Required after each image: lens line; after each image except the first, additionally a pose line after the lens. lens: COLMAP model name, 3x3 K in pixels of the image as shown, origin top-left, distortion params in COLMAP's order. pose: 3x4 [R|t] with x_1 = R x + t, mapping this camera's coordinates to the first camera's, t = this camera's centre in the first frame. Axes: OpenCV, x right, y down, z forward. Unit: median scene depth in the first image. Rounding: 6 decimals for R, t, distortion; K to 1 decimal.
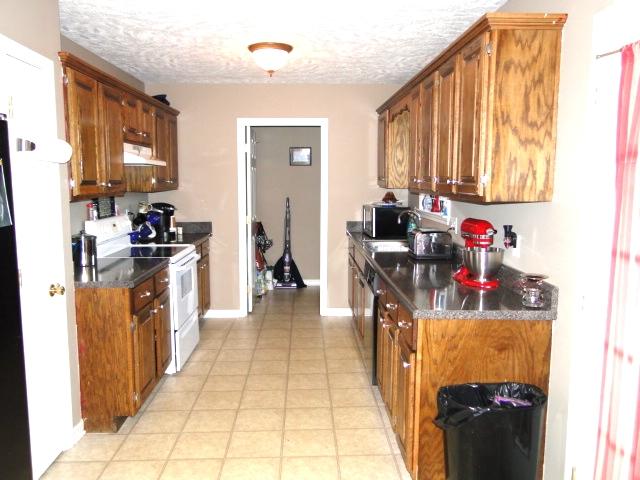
lens RADIAL K [[529.0, 0, 319.8], [0, 529.0, 241.6], [0, 0, 1]] dist [-0.005085, -0.003230]
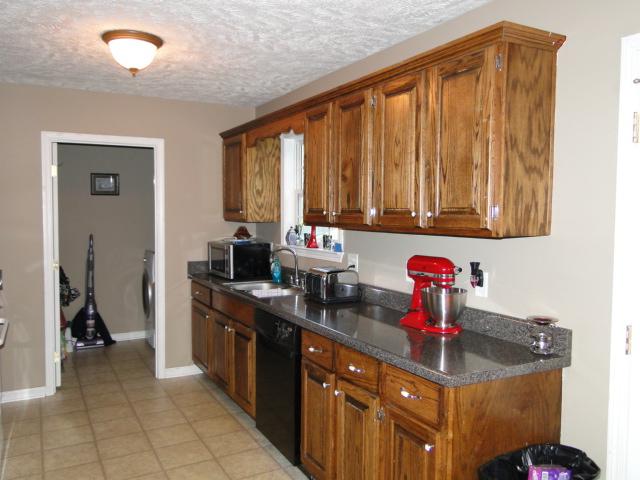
lens RADIAL K [[529.0, 0, 321.1], [0, 529.0, 239.8], [0, 0, 1]] dist [-0.005085, -0.003230]
pose [[0.891302, -0.021373, 0.452906, -0.270451], [0.051340, 0.997221, -0.053977, -0.032138], [-0.450494, 0.071362, 0.889923, 0.297674]]
